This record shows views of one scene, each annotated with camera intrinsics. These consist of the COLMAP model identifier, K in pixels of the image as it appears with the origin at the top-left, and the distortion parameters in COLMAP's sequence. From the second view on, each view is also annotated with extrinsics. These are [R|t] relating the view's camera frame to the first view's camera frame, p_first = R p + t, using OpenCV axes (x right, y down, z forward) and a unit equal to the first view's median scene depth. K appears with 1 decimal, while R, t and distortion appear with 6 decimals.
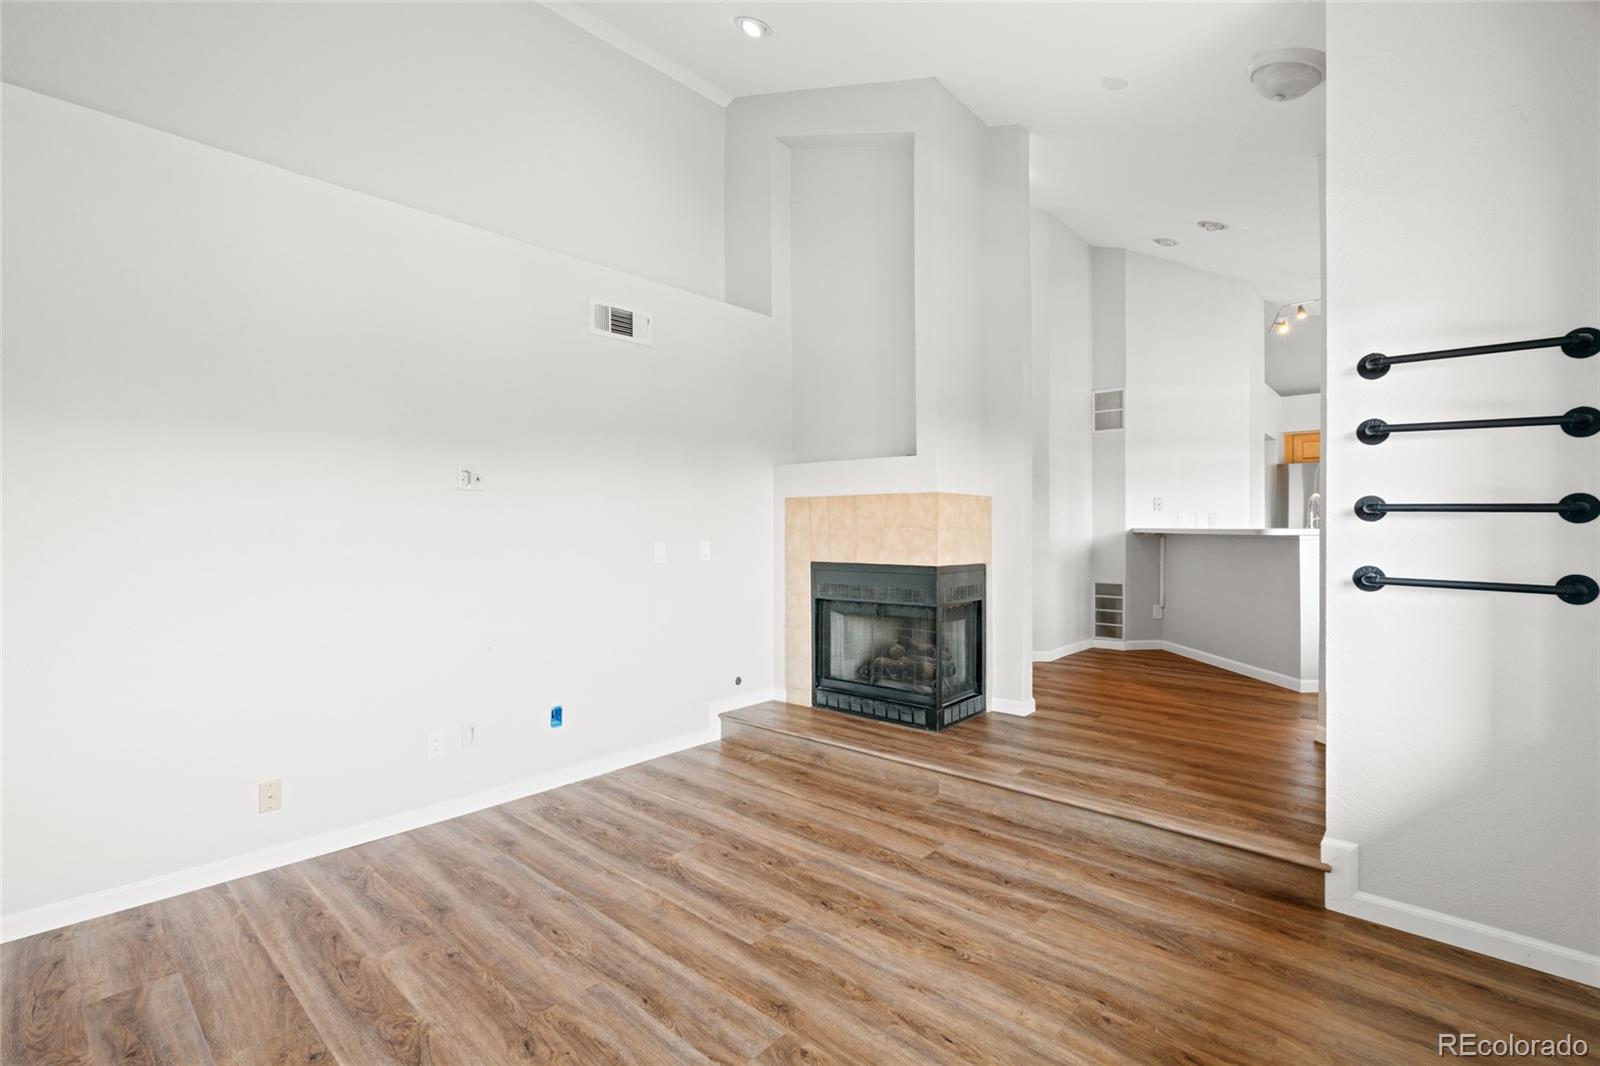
lens RADIAL K [[710.1, 0, 798.8], [0, 710.1, 526.2], [0, 0, 1]] dist [-0.004748, -0.000025]
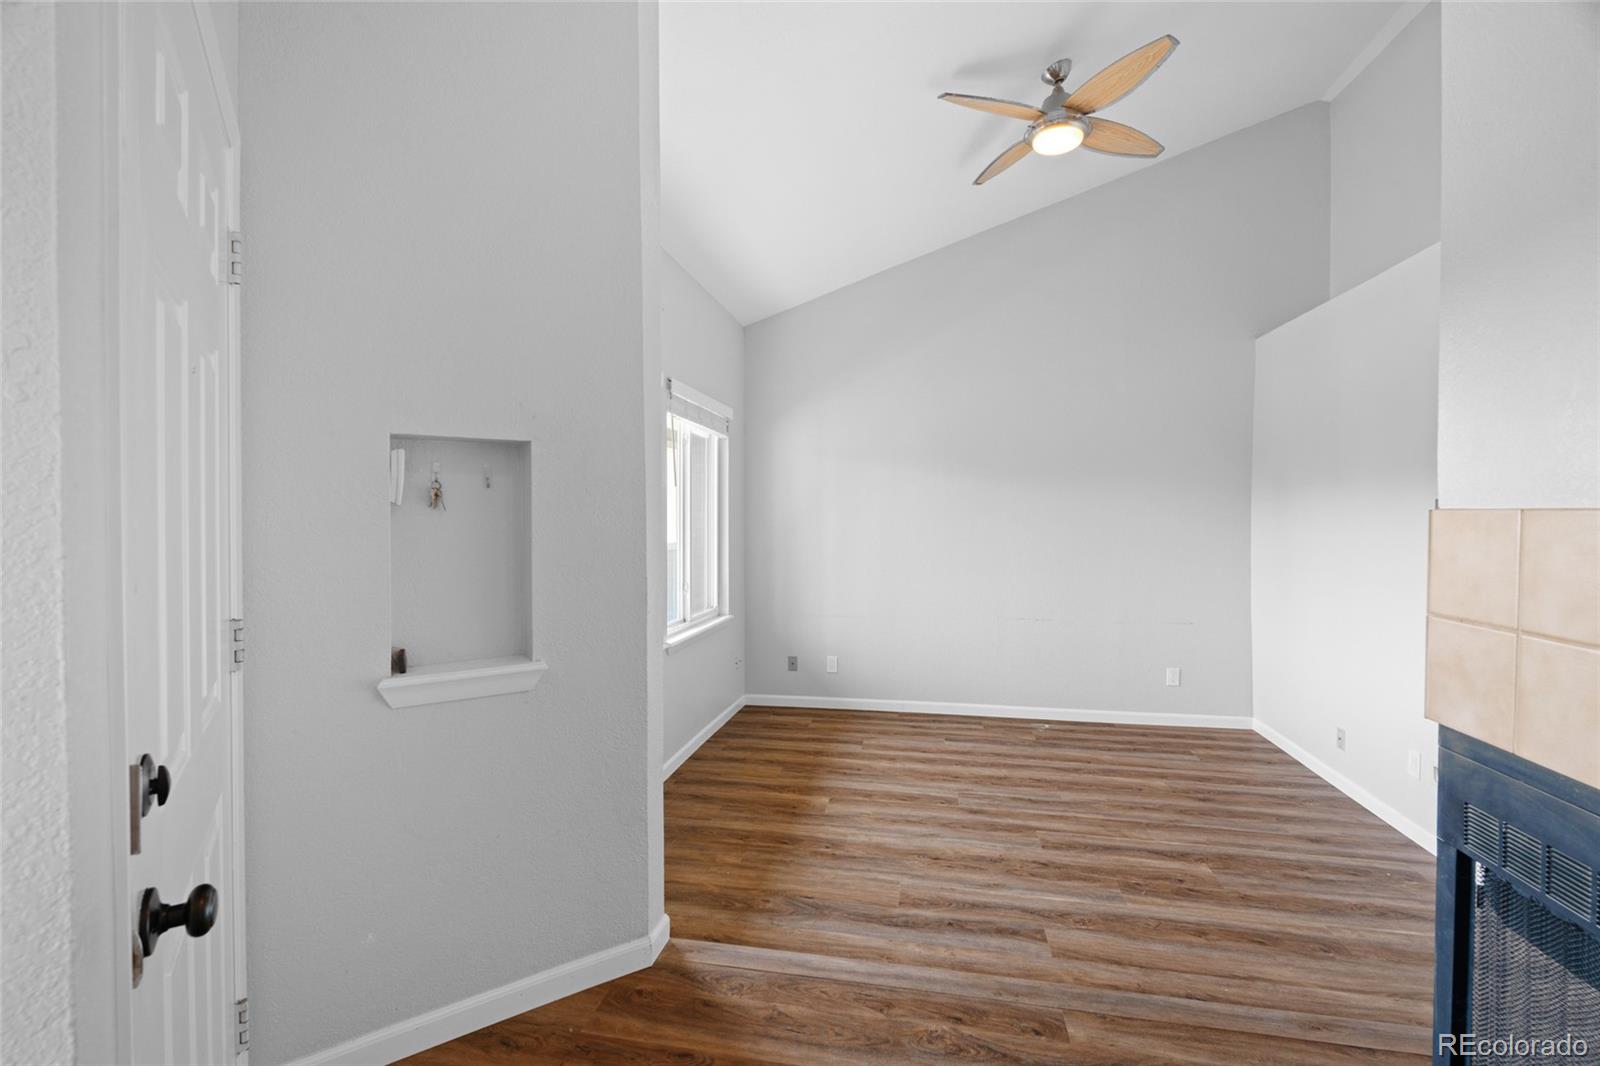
lens RADIAL K [[710.1, 0, 798.8], [0, 710.1, 526.2], [0, 0, 1]] dist [-0.004748, -0.000025]
pose [[-0.849749, 0.007267, -0.527138, 0.969189], [-0.001588, 0.999865, 0.016343, -0.074031], [0.527185, 0.014725, -0.849623, 1.676708]]
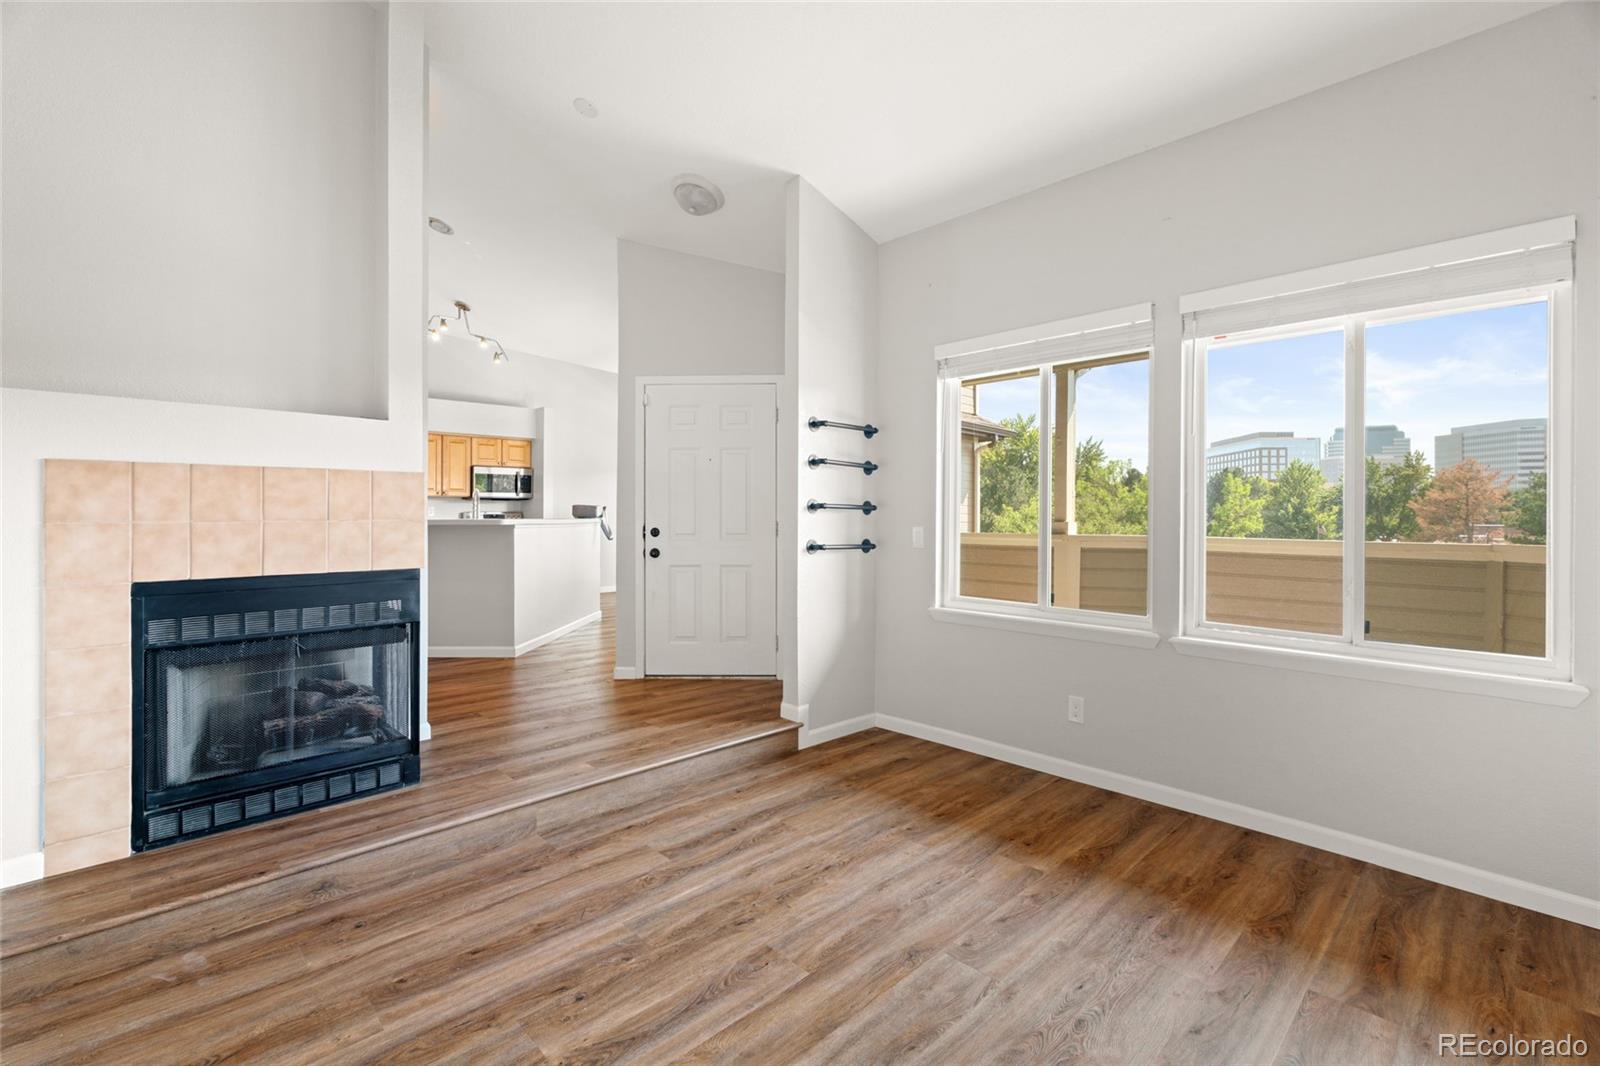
lens RADIAL K [[723.1, 0, 797.5], [0, 723.1, 516.4], [0, 0, 1]] dist [-0.009523, 0.000178]
pose [[0.073816, 0.001426, 0.997271, -0.826503], [0.001554, 0.999998, -0.001545, 0.002356], [-0.997271, 0.001664, 0.073814, 0.786738]]
